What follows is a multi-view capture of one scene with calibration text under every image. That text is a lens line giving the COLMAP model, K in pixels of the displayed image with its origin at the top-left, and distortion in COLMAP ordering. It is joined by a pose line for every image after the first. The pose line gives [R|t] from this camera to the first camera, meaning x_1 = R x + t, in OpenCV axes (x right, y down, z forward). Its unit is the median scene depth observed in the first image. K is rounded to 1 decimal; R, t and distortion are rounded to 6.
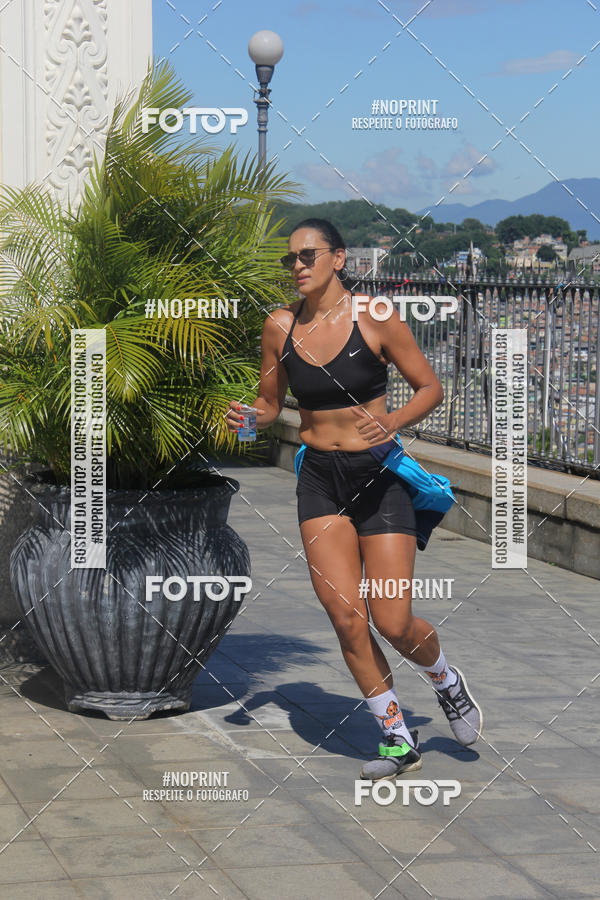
lens RADIAL K [[2330.4, 0, 298.8], [0, 2330.4, 484.9], [0, 0, 1]] dist [0.553953, -0.049744]
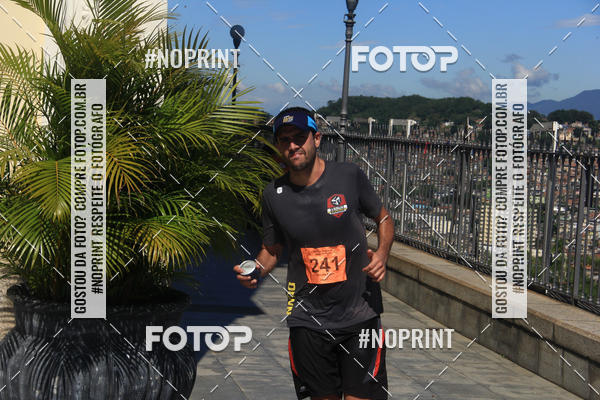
lens RADIAL K [[1341.2, 0, 299.8], [0, 1341.2, 201.0], [0, 0, 1]] dist [0.380269, 0.530604]
pose [[0.994041, 0.046935, -0.098380, 0.086759], [-0.051012, 0.997923, -0.039336, -0.024458], [0.096330, 0.044120, 0.994371, 0.285886]]
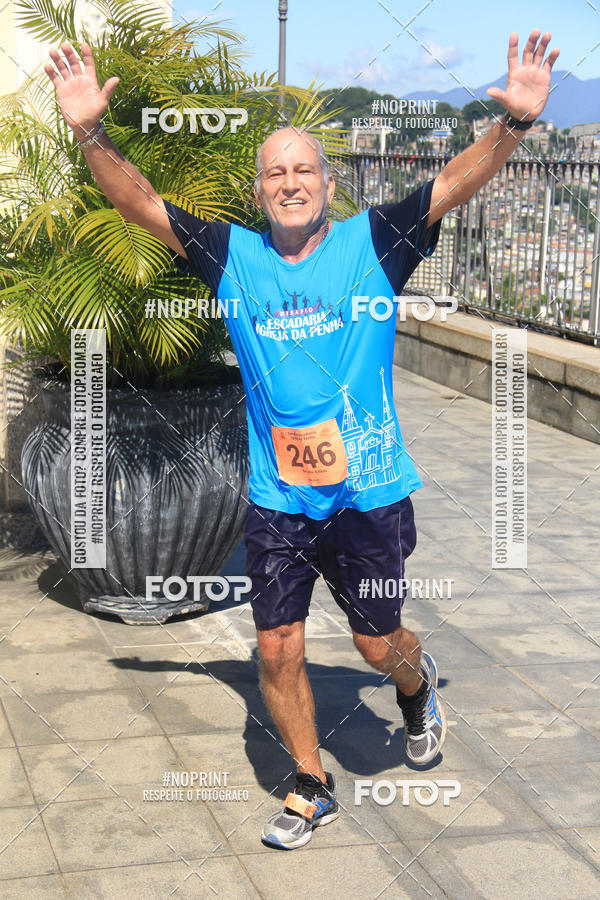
lens RADIAL K [[1743.6, 0, 295.8], [0, 1743.6, 477.3], [0, 0, 1]] dist [0.282339, 0.433020]
pose [[0.999971, 0.004666, -0.006093, -0.005618], [-0.004061, 0.995395, 0.095768, -0.026087], [0.006512, -0.095741, 0.995385, 0.258867]]
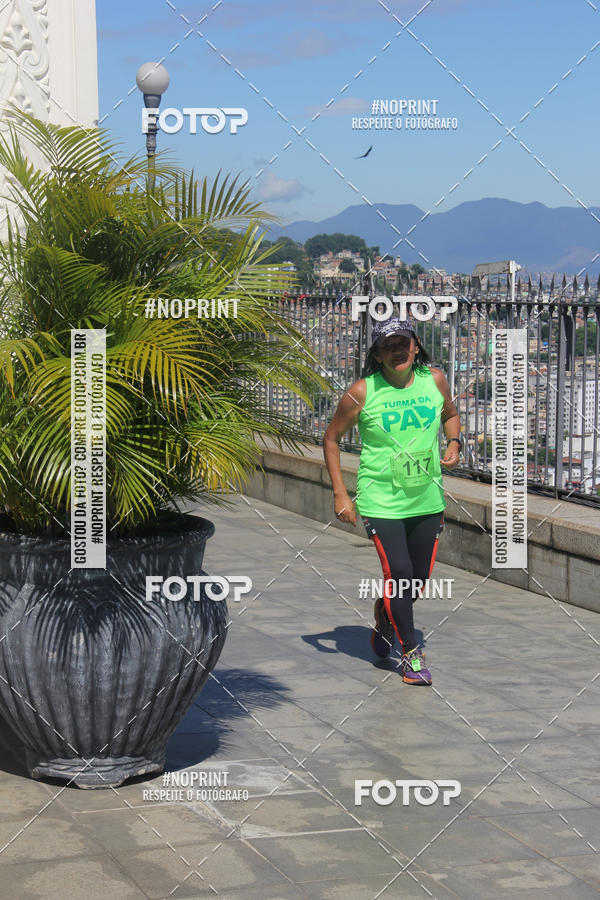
lens RADIAL K [[1932.0, 0, 293.2], [0, 1932.0, 479.8], [0, 0, 1]] dist [0.357301, 0.369236]
pose [[0.996608, -0.018286, 0.080232, -0.050204], [0.017365, 0.999775, 0.012166, -0.024544], [-0.080436, -0.010731, 0.996702, 0.212877]]
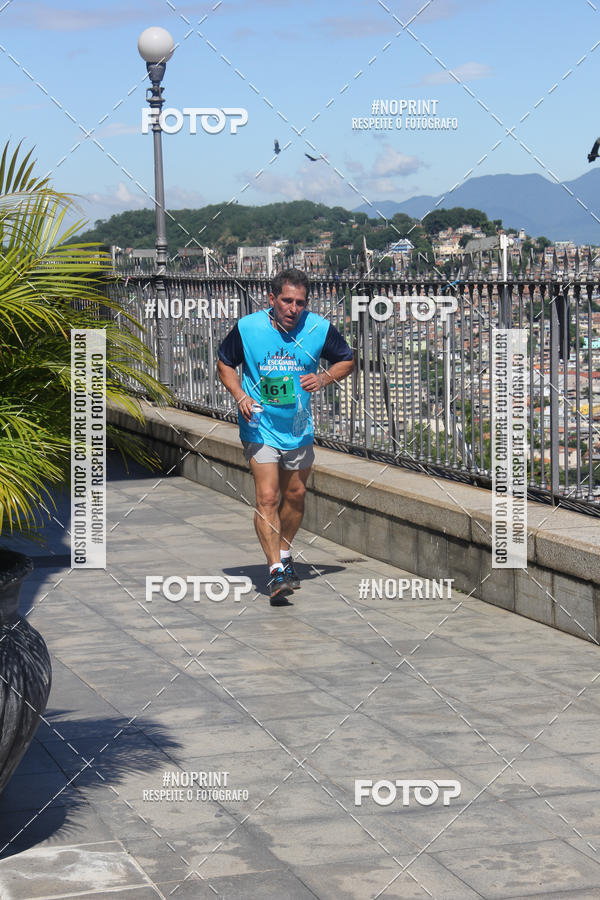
lens RADIAL K [[2011.8, 0, 298.5], [0, 2011.8, 482.1], [0, 0, 1]] dist [0.380269, 0.530604]
pose [[0.999010, -0.041695, 0.015538, 0.048062], [0.041432, 0.998999, 0.016882, -0.031877], [-0.016226, -0.016222, 0.999737, 0.300275]]
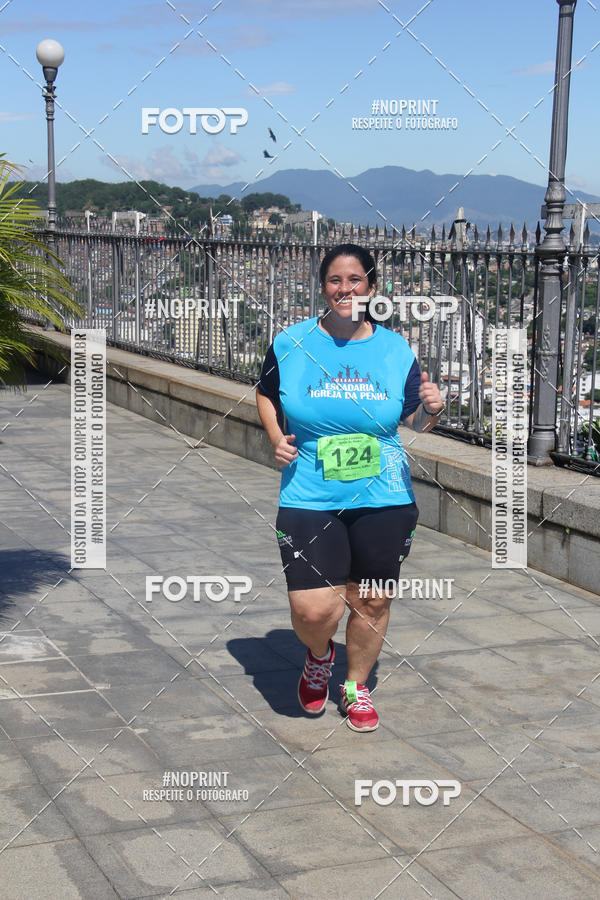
lens RADIAL K [[1534.1, 0, 296.5], [0, 1534.1, 477.8], [0, 0, 1]] dist [0.203592, 0.300703]
pose [[0.993108, -0.017279, 0.115923, 0.032235], [0.009349, 0.997600, 0.068606, -0.023937], [-0.116830, -0.067050, 0.990886, 0.254100]]
